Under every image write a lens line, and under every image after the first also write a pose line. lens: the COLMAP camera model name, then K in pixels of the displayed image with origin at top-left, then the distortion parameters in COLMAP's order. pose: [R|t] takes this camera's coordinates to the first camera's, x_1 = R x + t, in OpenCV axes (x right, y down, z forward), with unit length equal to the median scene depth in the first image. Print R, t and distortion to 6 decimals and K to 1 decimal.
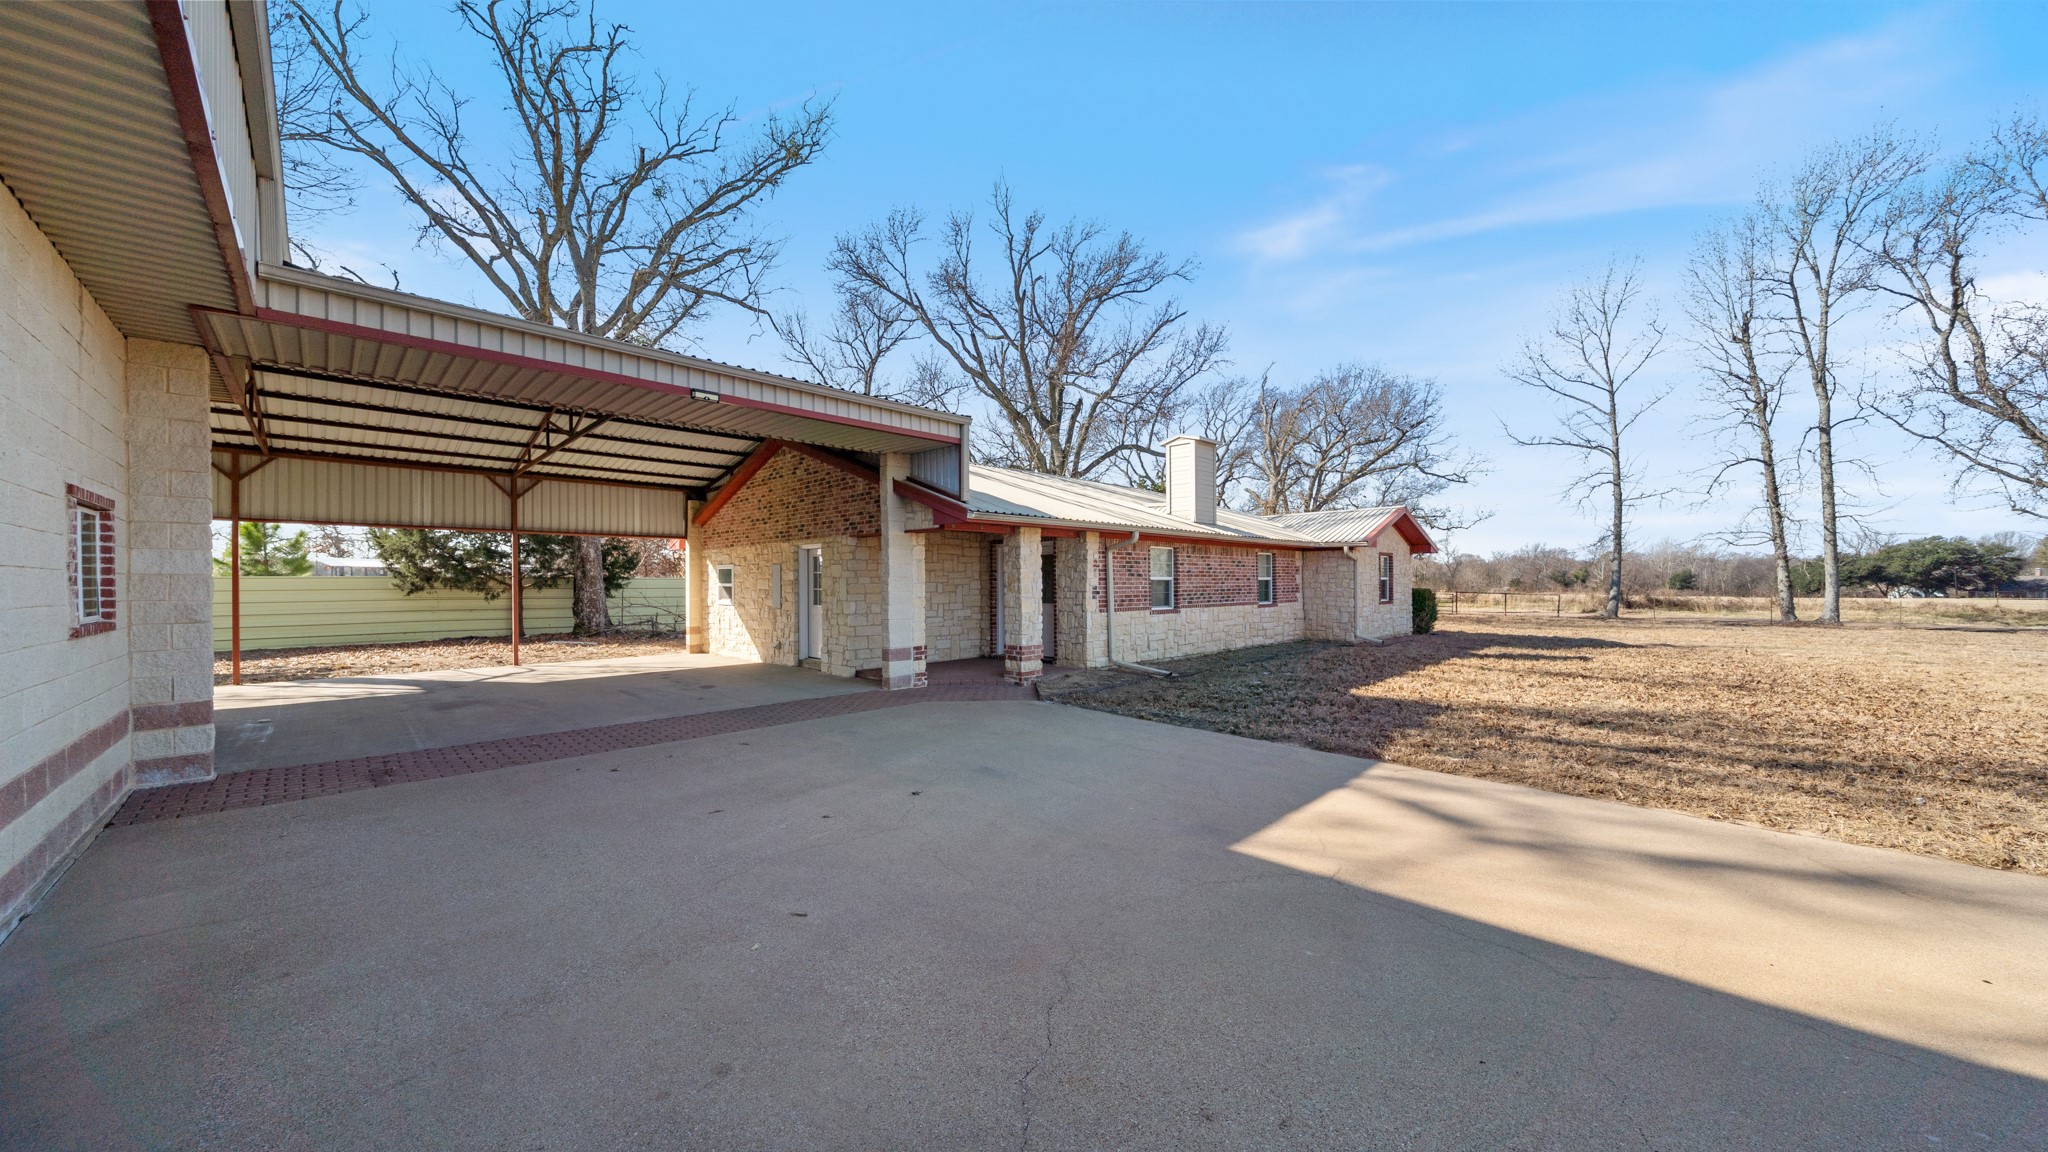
lens RADIAL K [[713.2, 0, 1019.7], [0, 713.2, 578.9], [0, 0, 1]] dist [-0.000506, -0.000051]
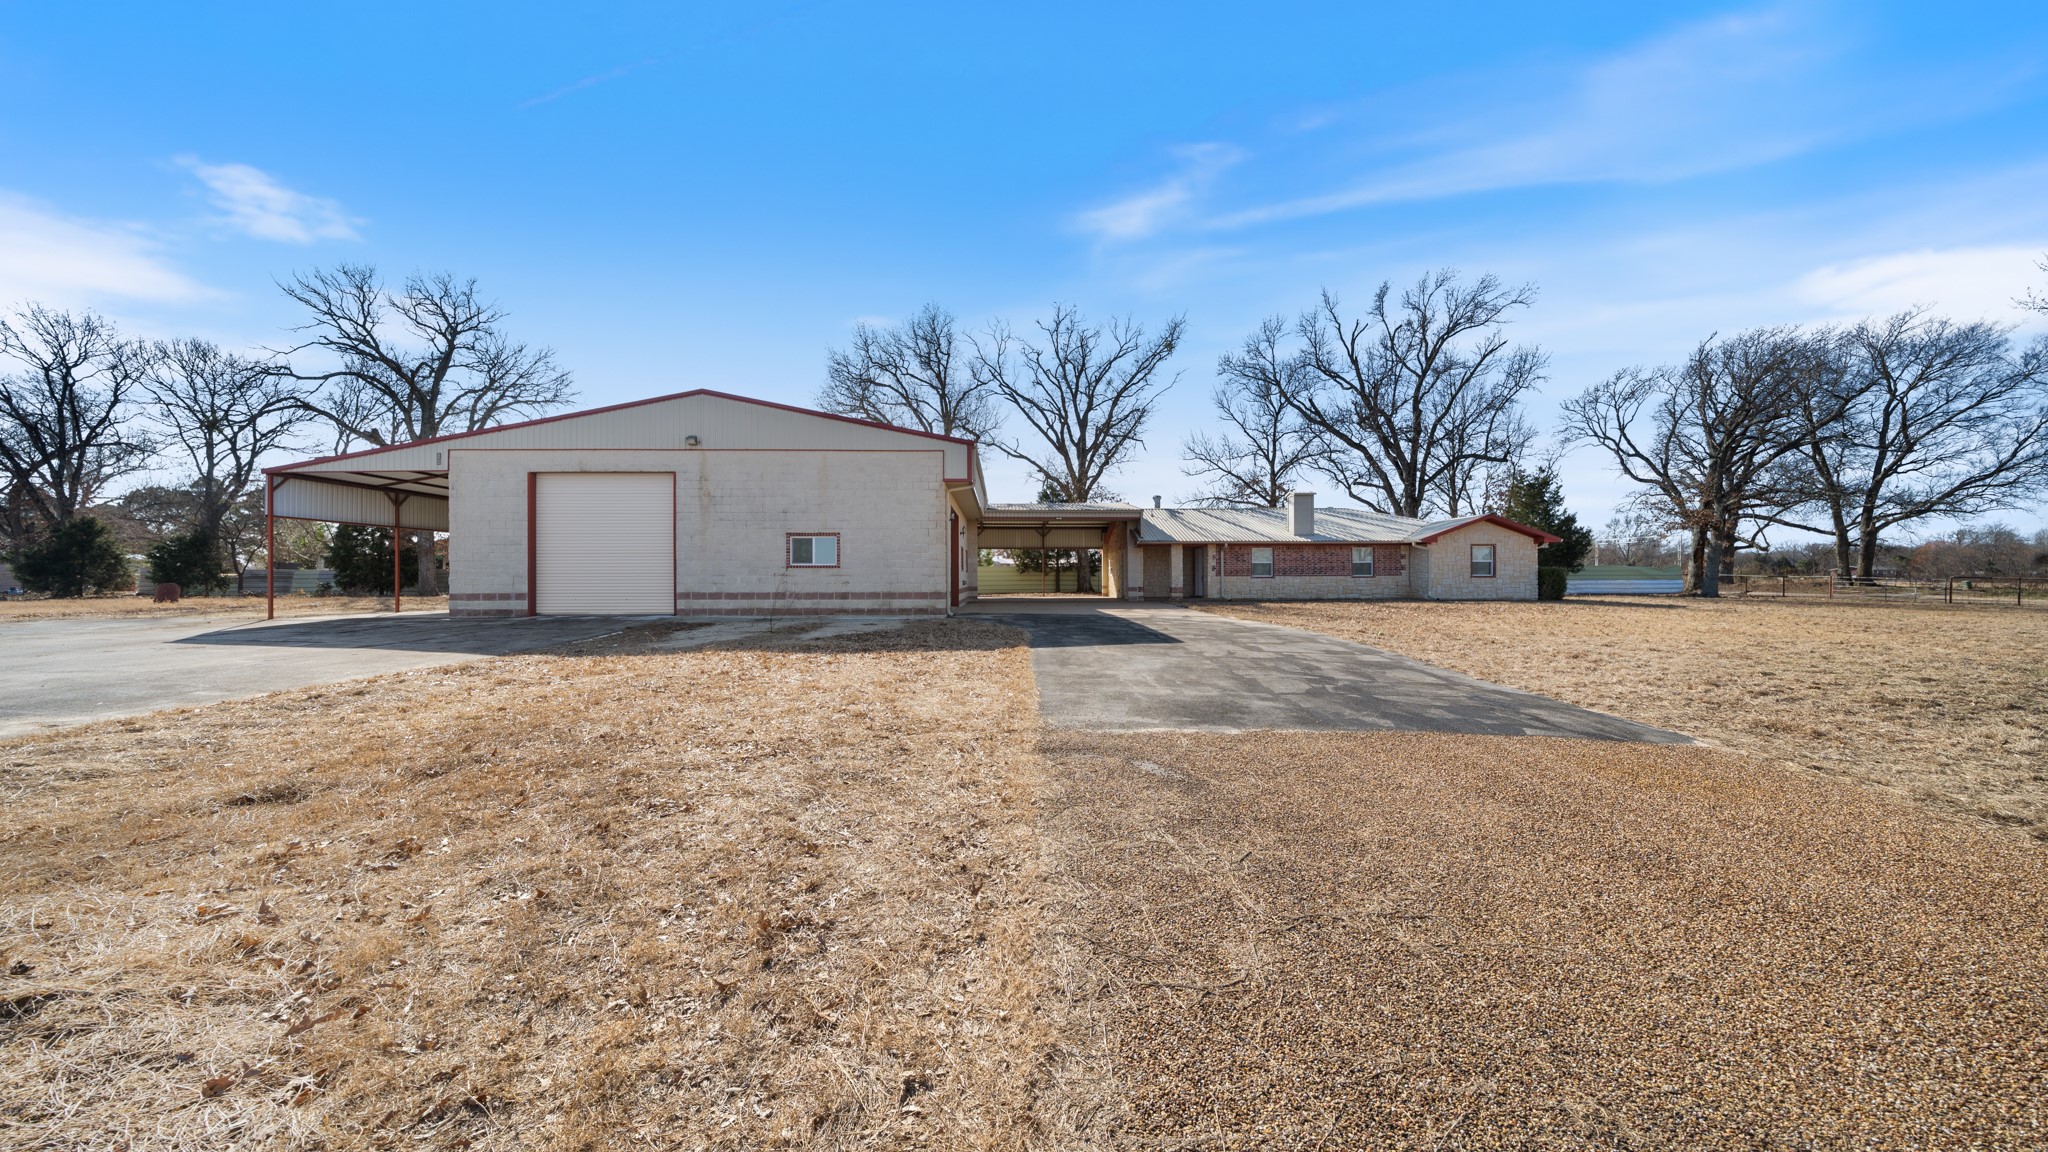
lens RADIAL K [[711.1, 0, 1022.8], [0, 711.1, 557.8], [0, 0, 1]] dist [-0.003680, -0.000287]
pose [[0.735923, -0.016454, -0.676865, 1.006610], [0.004563, 0.999802, -0.019343, 0.021157], [0.677050, 0.011147, 0.735853, -0.995638]]
